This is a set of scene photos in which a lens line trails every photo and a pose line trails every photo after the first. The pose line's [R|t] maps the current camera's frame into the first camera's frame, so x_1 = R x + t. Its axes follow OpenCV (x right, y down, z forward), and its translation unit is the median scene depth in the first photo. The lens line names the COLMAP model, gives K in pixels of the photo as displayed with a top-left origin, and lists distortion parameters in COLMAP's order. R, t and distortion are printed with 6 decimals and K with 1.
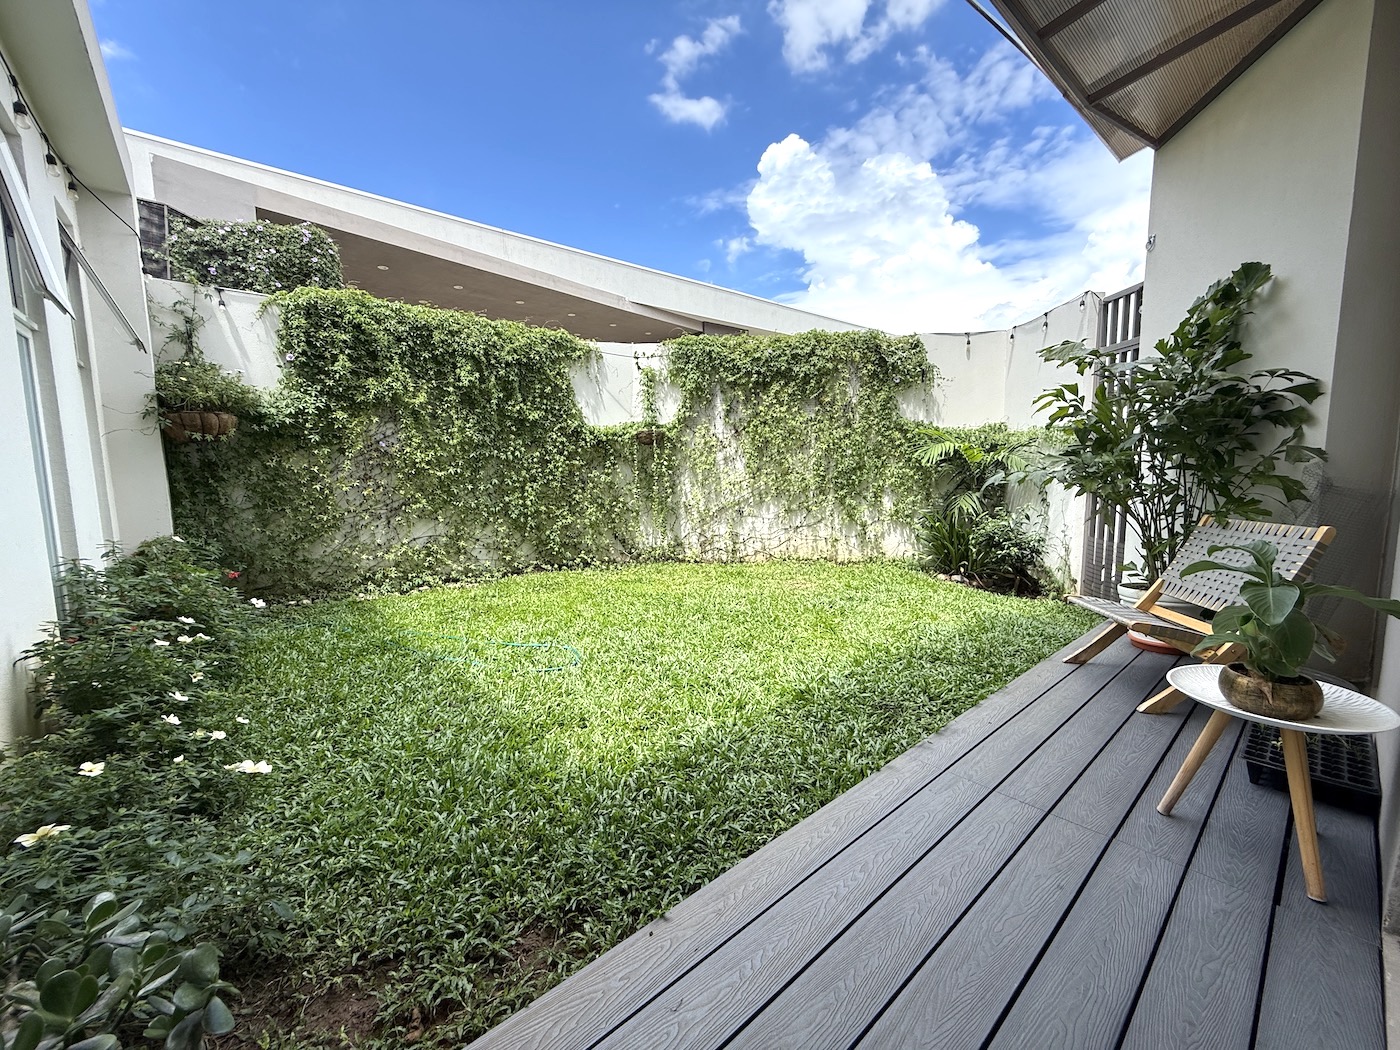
lens RADIAL K [[560.1, 0, 701.9], [0, 560.1, 527.3], [0, 0, 1]] dist [-0.000672, -0.000654]
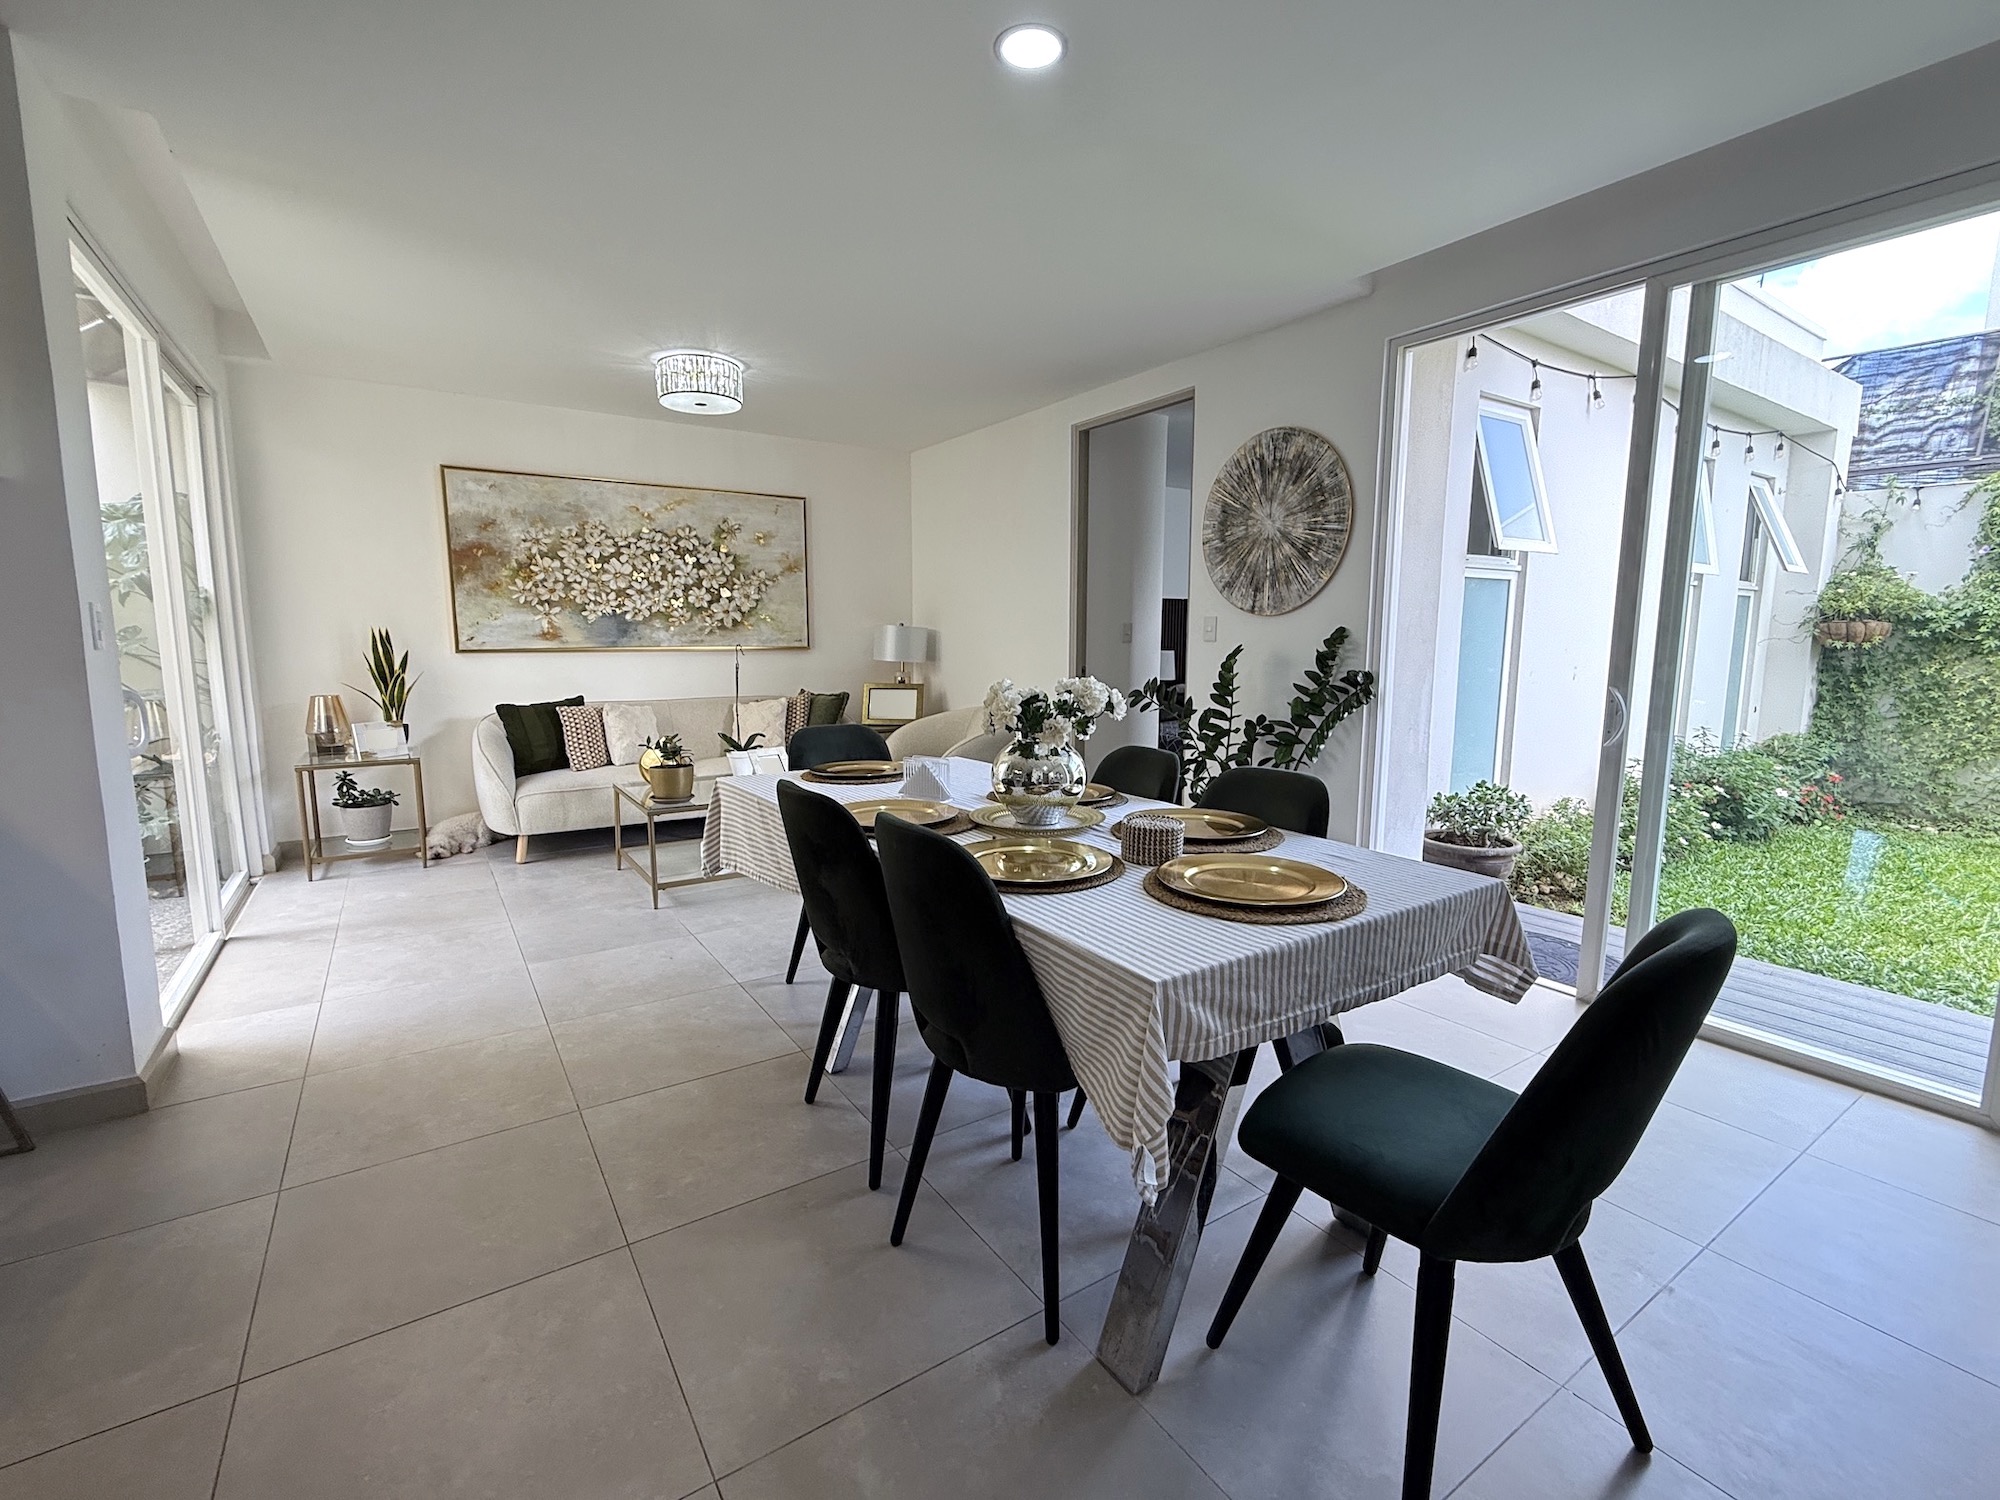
lens RADIAL K [[878.7, 0, 1009.3], [0, 878.7, 745.7], [0, 0, 1]] dist [0.000490, 0.000316]
pose [[-0.111935, 0.138194, -0.984059, 0.823976], [-0.116907, 0.981575, 0.151143, -0.037225], [0.986815, 0.131962, -0.093717, -0.323875]]
